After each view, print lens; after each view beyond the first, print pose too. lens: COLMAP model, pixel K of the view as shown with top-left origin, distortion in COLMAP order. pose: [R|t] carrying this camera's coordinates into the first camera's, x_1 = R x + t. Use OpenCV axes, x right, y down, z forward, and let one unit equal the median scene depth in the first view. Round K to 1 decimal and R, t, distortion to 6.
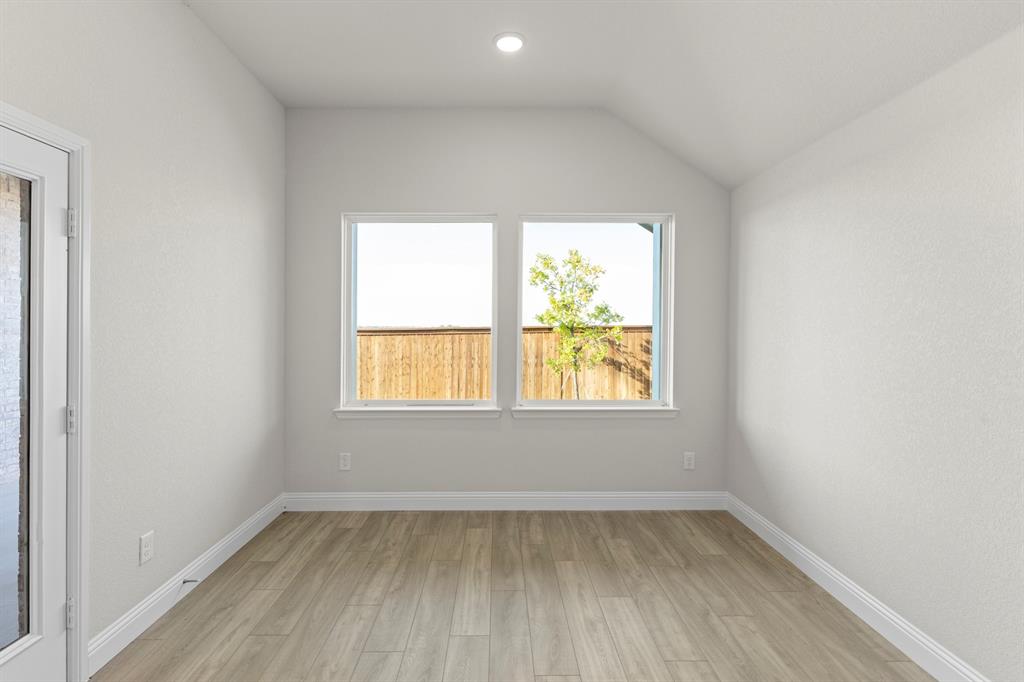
lens RADIAL K [[493.4, 0, 512.0], [0, 493.4, 341.0], [0, 0, 1]] dist [0.000583, 0.000033]
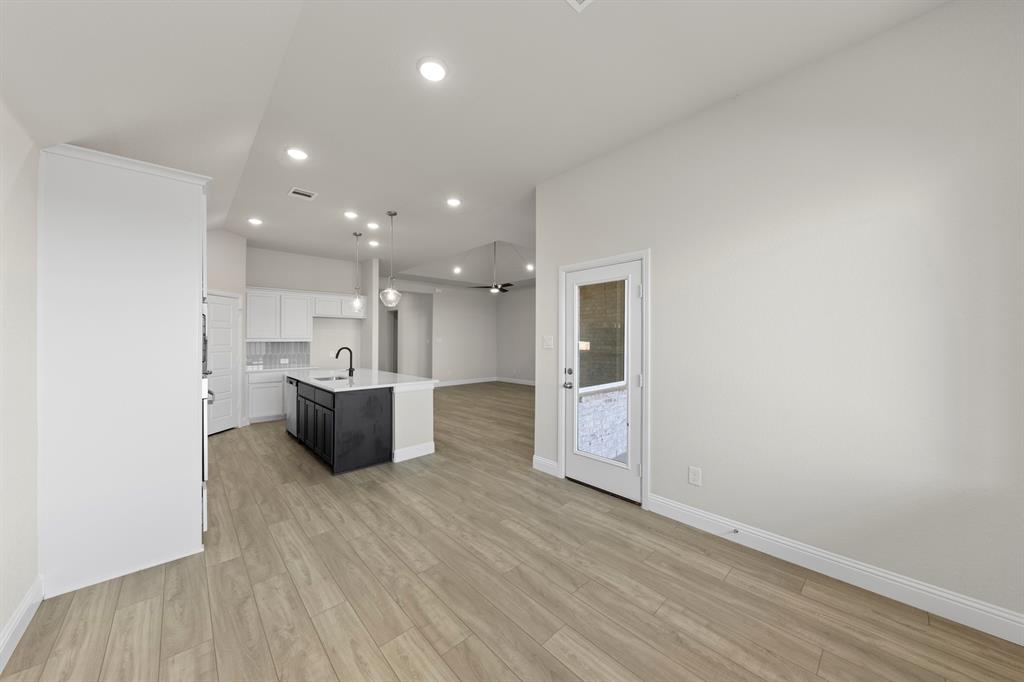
lens RADIAL K [[362.6, 0, 512.0], [0, 362.6, 341.0], [0, 0, 1]] dist [0.023059, 0.000064]
pose [[-0.759705, -0.001129, -0.650266, 0.464384], [-0.008611, 0.999928, 0.008325, -0.027817], [0.650210, 0.011924, -0.759661, 1.445582]]
